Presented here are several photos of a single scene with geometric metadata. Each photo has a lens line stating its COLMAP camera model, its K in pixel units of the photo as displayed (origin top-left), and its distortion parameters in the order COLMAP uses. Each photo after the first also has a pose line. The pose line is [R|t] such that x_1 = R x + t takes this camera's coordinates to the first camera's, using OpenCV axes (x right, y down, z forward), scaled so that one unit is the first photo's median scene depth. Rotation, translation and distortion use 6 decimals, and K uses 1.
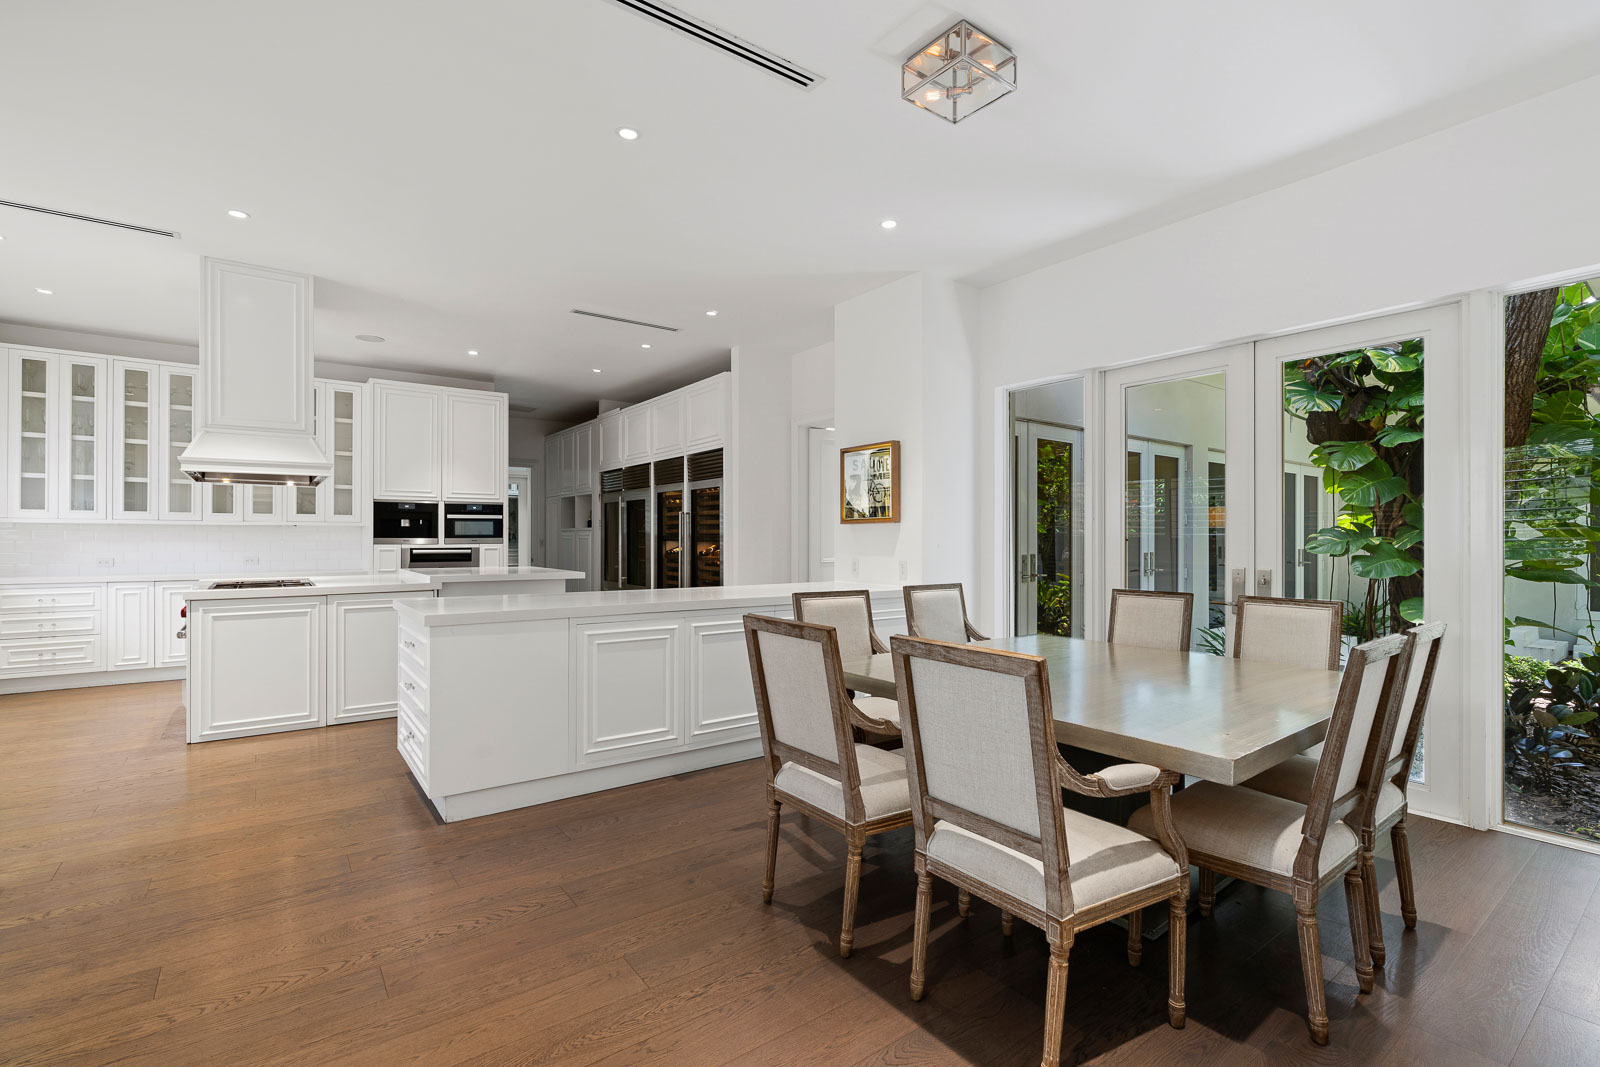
lens RADIAL K [[727.4, 0, 798.9], [0, 727.4, 537.1], [0, 0, 1]] dist [-0.004917, 0.001891]
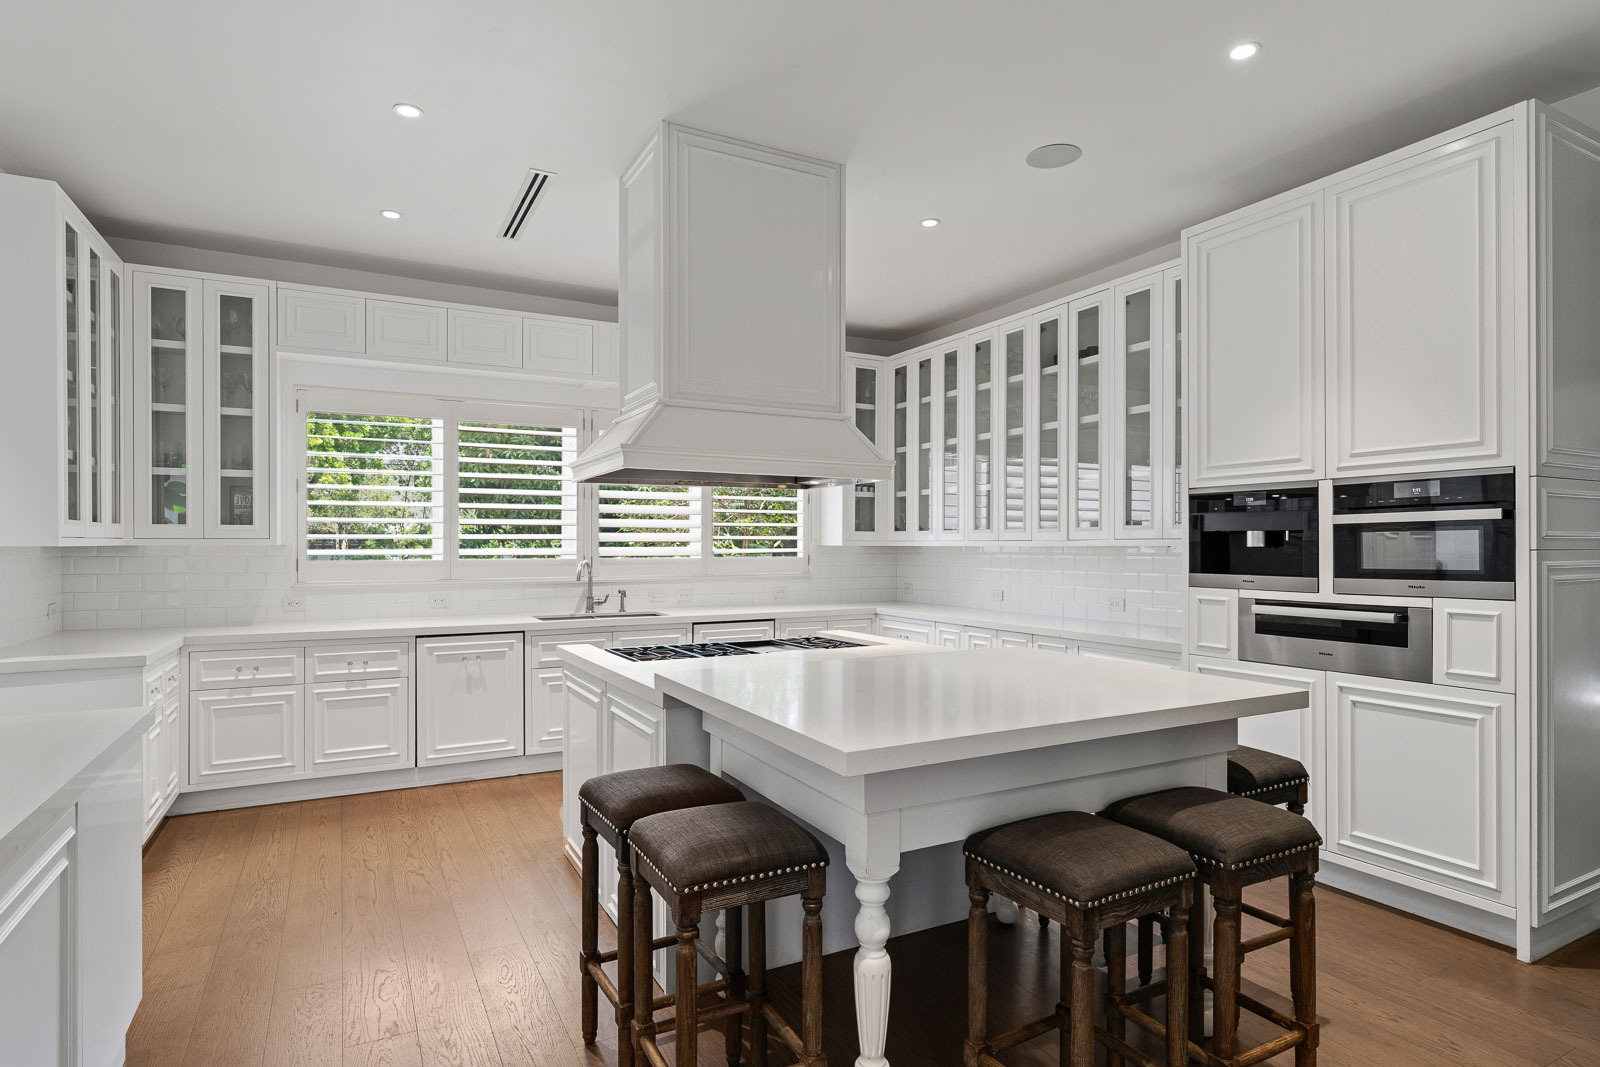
lens RADIAL K [[845.0, 0, 759.2], [0, 845.0, 547.8], [0, 0, 1]] dist [-0.017989, -0.000139]
pose [[-0.148176, -0.000705, -0.988961, -0.016017], [0.001313, 0.999999, -0.000909, -0.014138], [0.988960, -0.001433, -0.148175, 0.784466]]
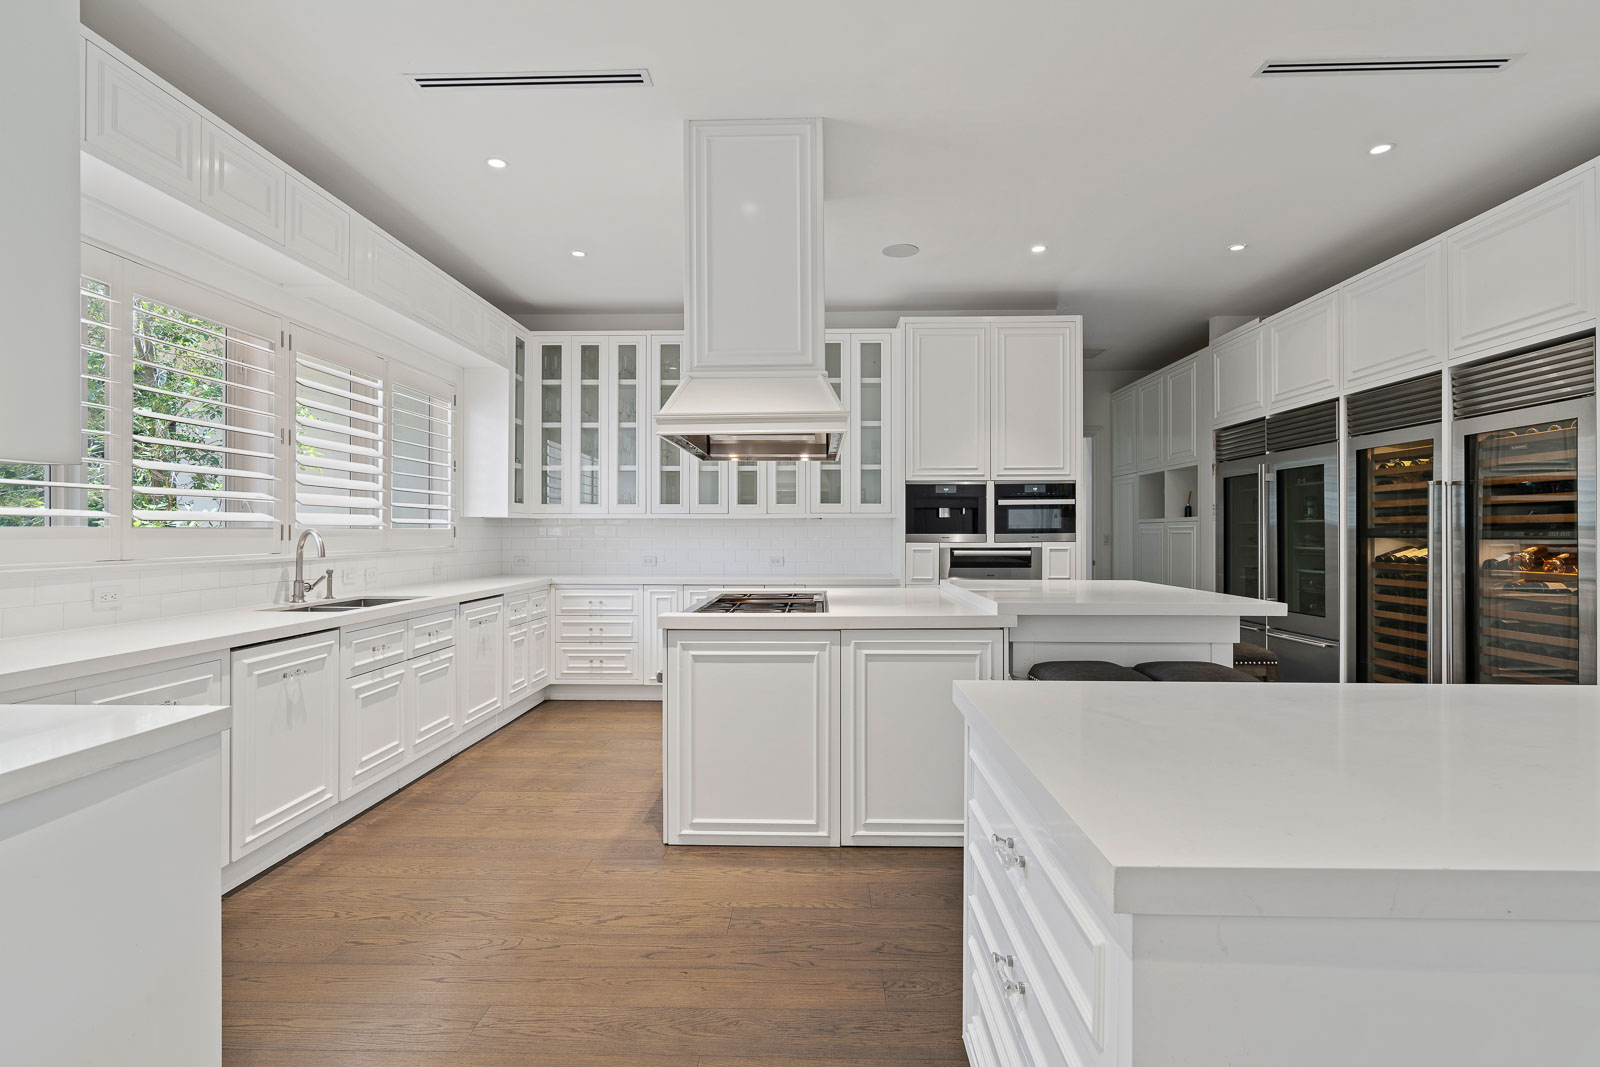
lens RADIAL K [[777.7, 0, 806.1], [0, 777.7, 532.4], [0, 0, 1]] dist [-0.005468, -0.000162]
pose [[0.793367, -0.002932, -0.608737, -0.180919], [0.003672, 0.999993, -0.000030, -0.000496], [0.608733, -0.002211, 0.793372, 0.304759]]
